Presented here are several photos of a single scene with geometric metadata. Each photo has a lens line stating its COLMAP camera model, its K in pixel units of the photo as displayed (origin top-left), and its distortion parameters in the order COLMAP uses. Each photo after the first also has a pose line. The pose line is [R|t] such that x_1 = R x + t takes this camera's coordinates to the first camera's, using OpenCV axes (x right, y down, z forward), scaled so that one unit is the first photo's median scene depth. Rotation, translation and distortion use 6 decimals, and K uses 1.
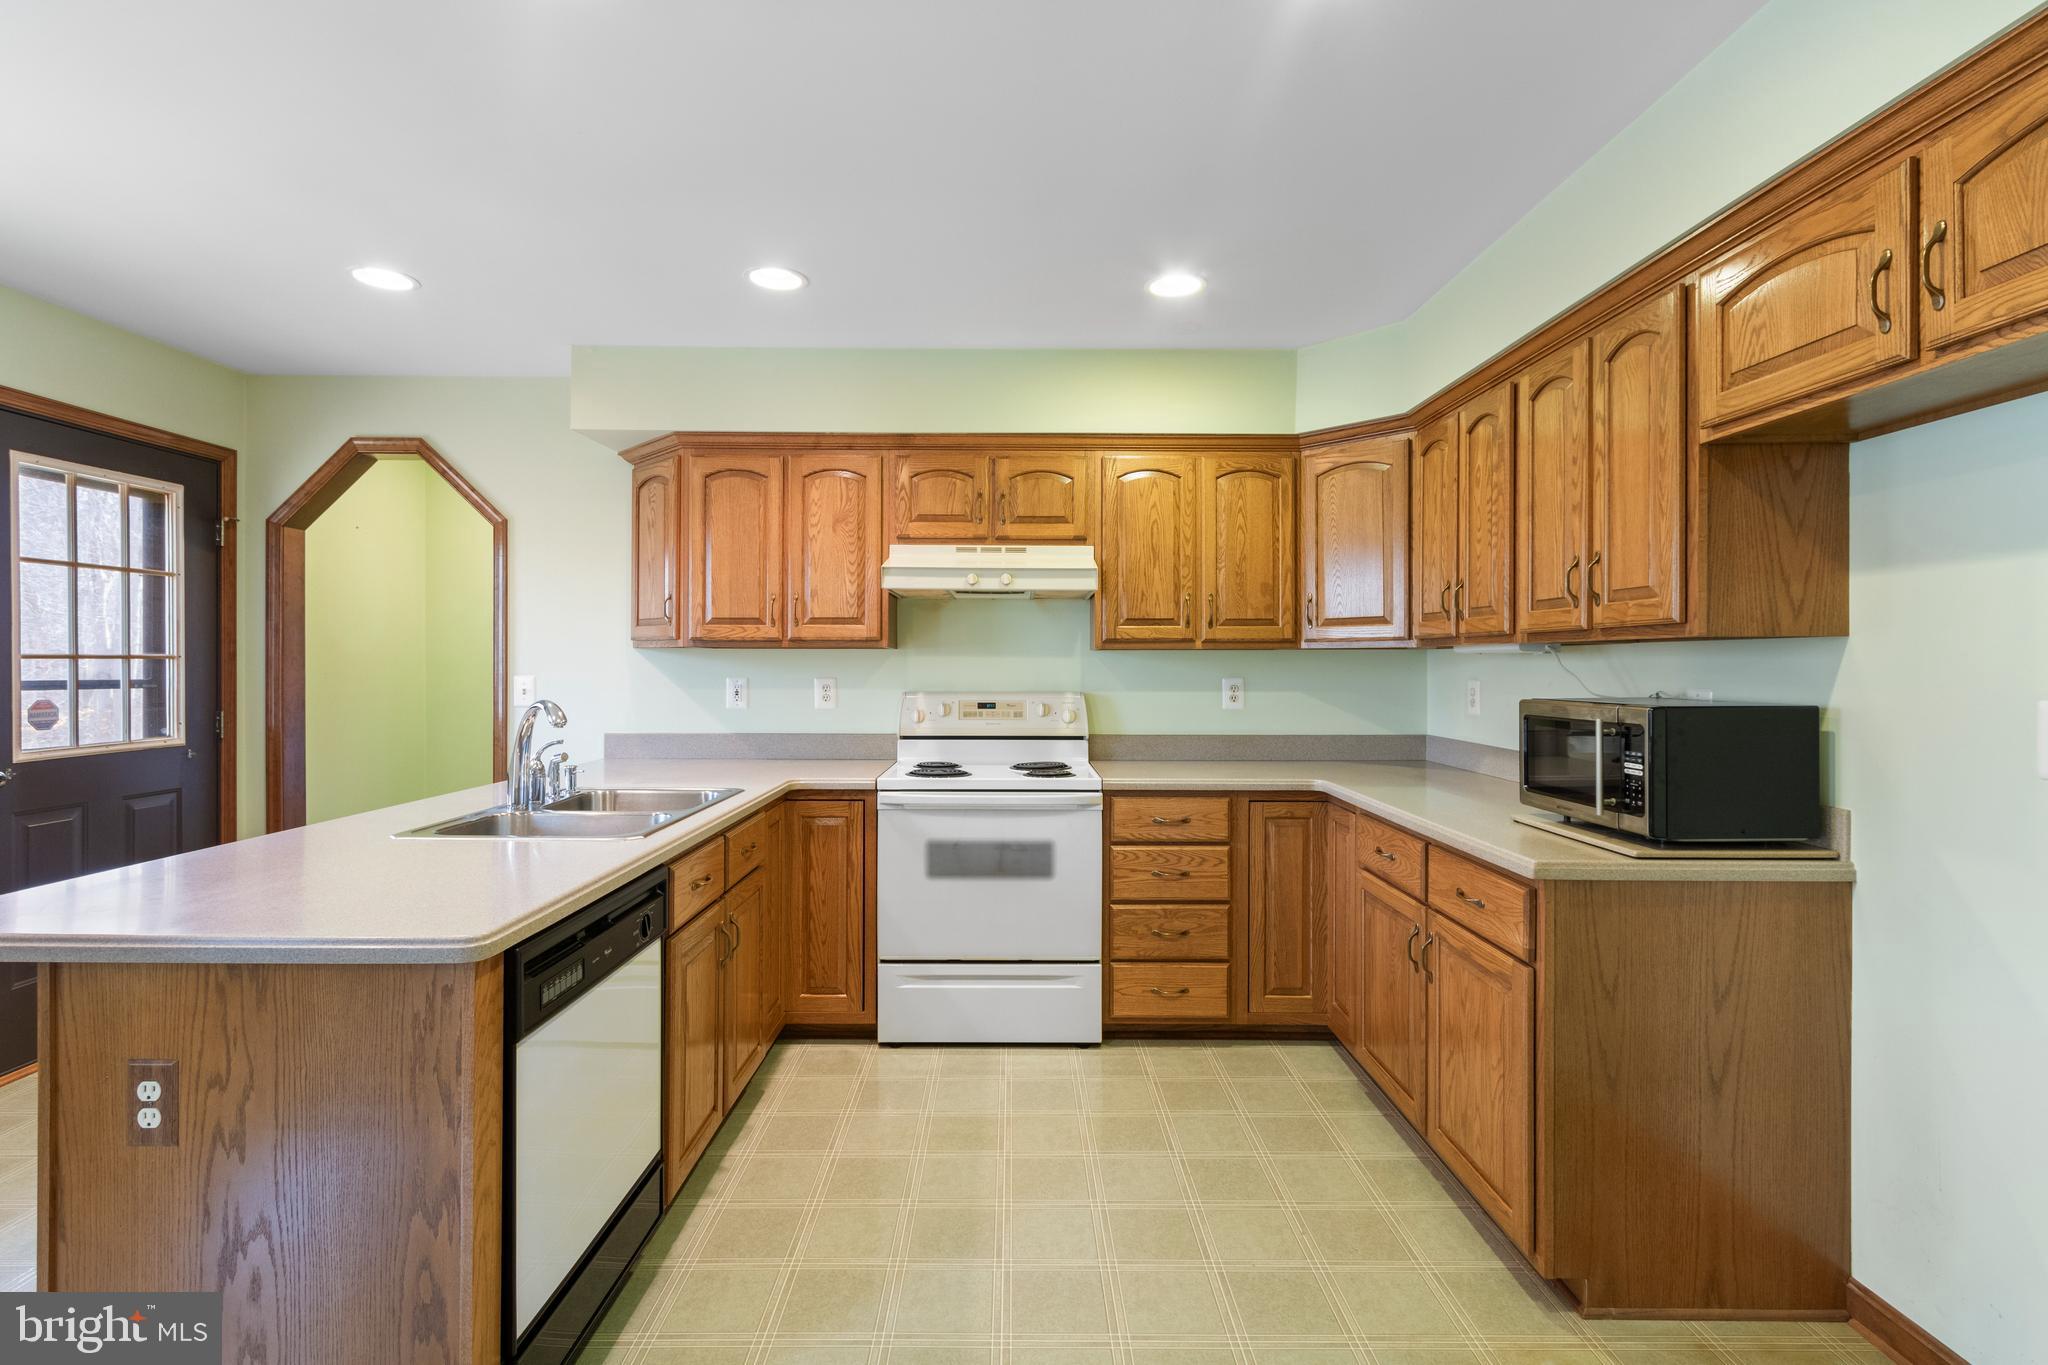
lens RADIAL K [[948.2, 0, 1012.4], [0, 948.2, 666.8], [0, 0, 1]] dist [0.002766, 0.000097]
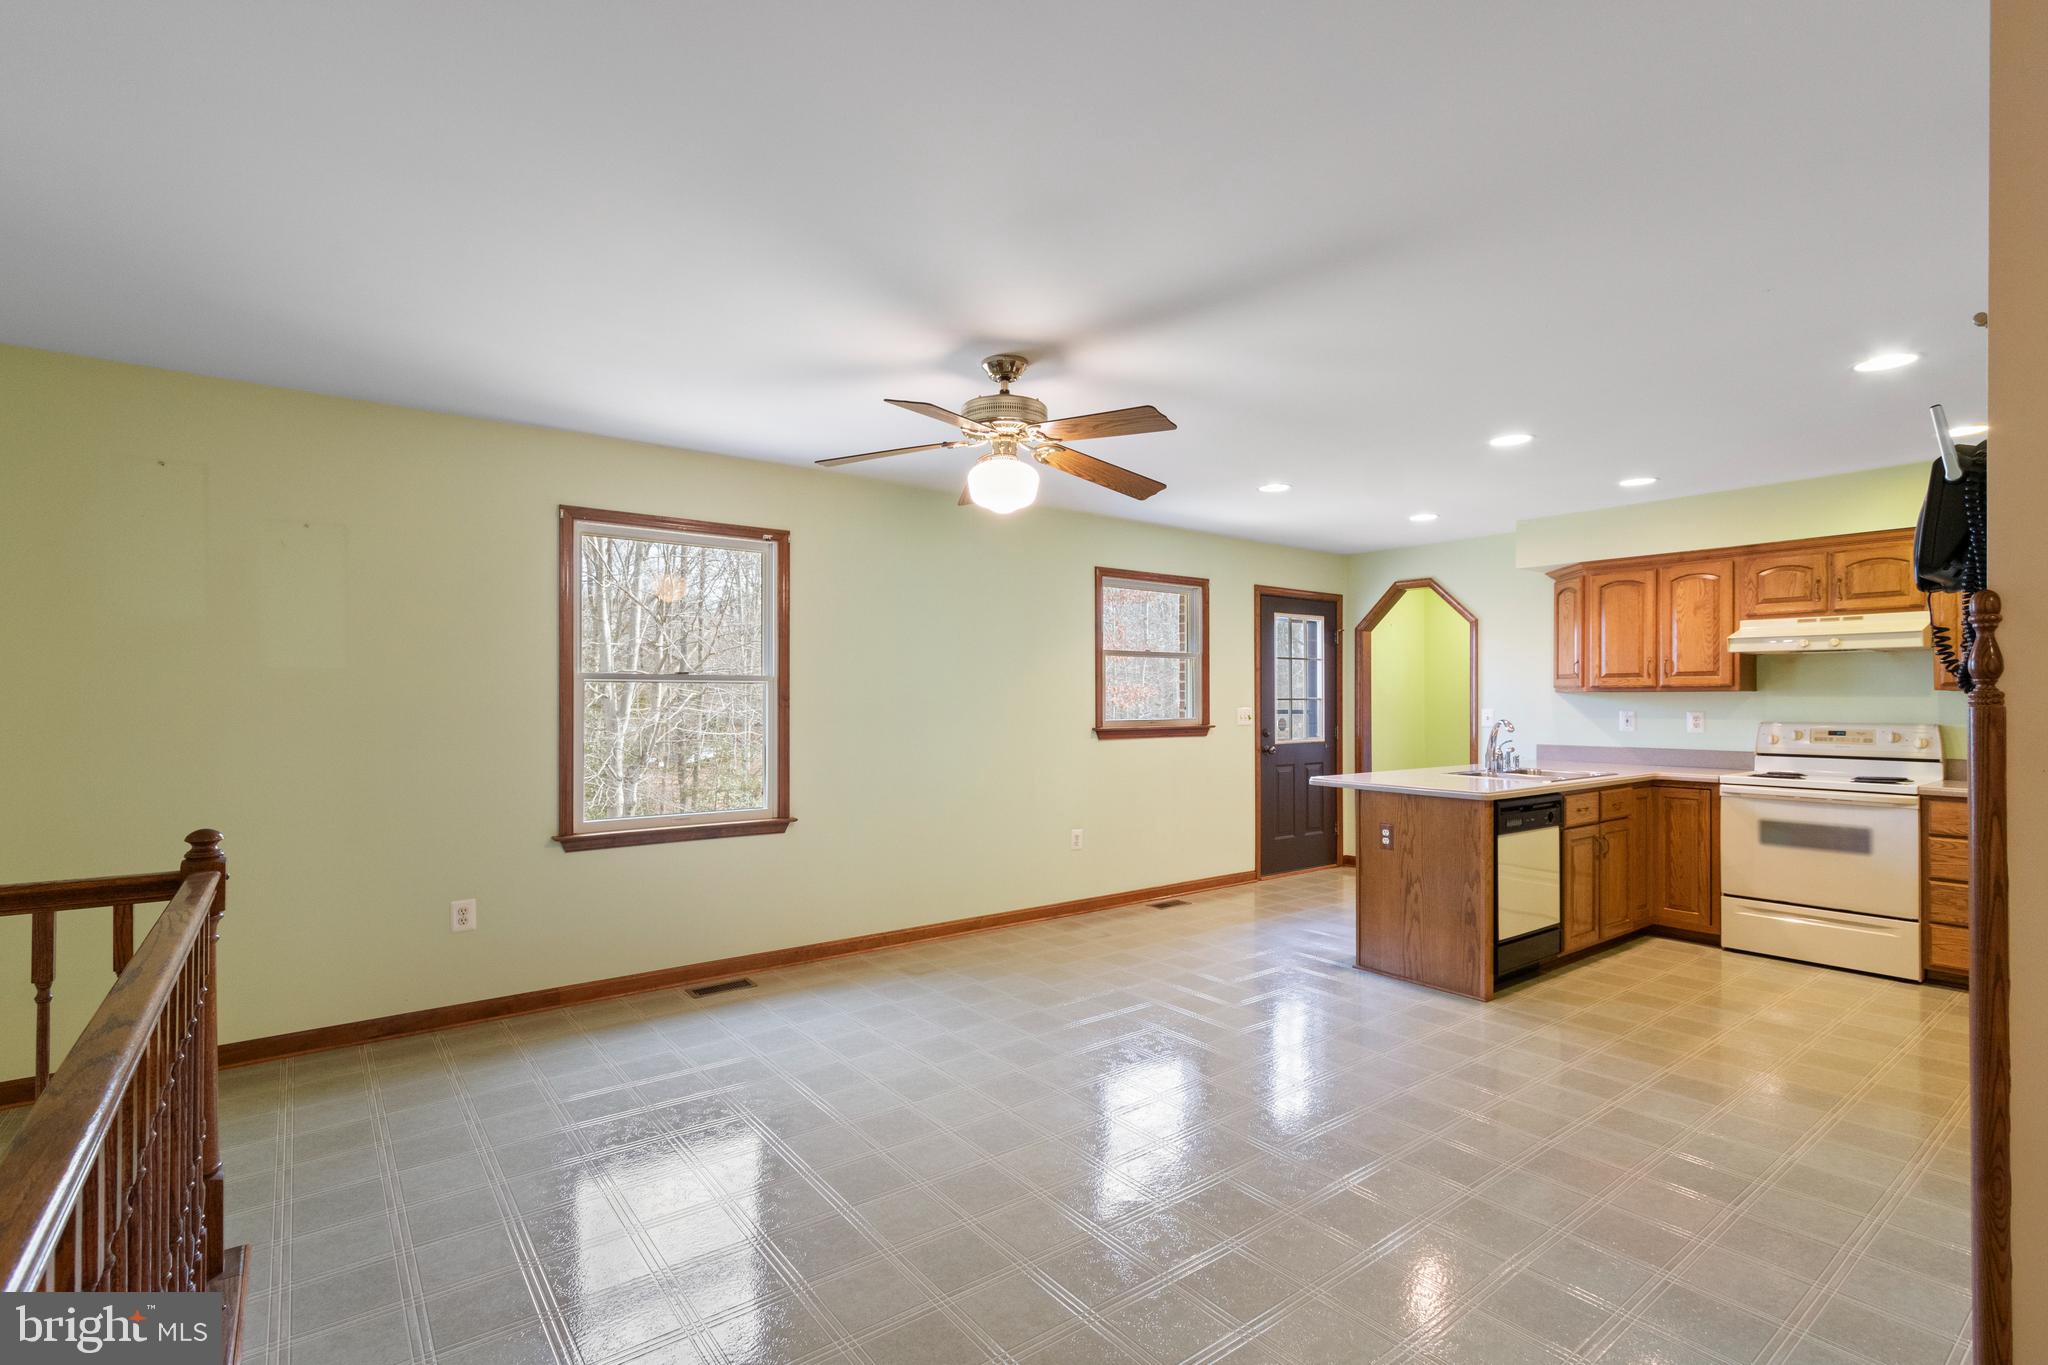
lens RADIAL K [[934.7, 0, 1012.2], [0, 934.7, 699.1], [0, 0, 1]] dist [0.001141, -0.000471]
pose [[0.599873, -0.003303, -0.800088, 0.369853], [-0.001267, 0.999986, -0.005079, 0.001225], [0.800094, 0.004060, 0.599861, -0.806740]]
